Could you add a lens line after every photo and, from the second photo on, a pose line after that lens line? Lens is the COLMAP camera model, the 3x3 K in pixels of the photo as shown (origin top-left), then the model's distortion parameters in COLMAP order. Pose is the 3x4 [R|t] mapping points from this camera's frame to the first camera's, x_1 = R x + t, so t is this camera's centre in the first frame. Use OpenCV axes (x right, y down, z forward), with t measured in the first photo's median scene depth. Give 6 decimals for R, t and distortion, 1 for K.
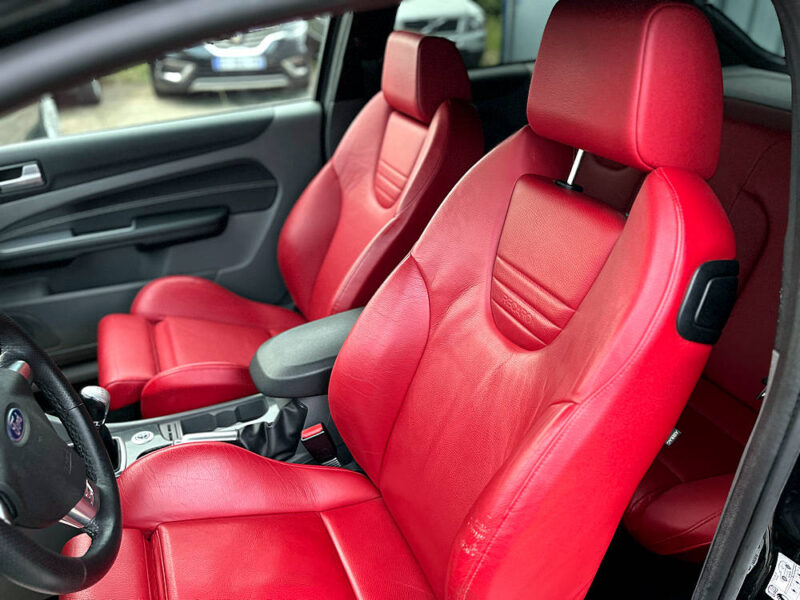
lens RADIAL K [[613.3, 0, 400.0], [0, 613.3, 300.0], [0, 0, 1]] dist [0.073084, -0.113093]
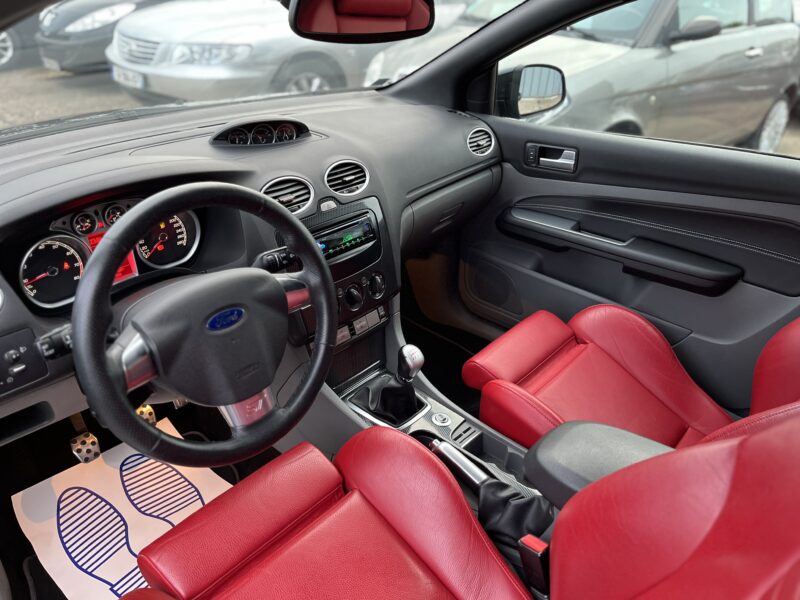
lens RADIAL K [[613.3, 0, 400.0], [0, 613.3, 300.0], [0, 0, 1]] dist [0.073084, -0.113093]
pose [[0.415167, 0.455383, -0.787568, 0.190452], [-0.466428, 0.849810, 0.245495, -0.117496], [0.781077, 0.265422, 0.565216, 0.245029]]
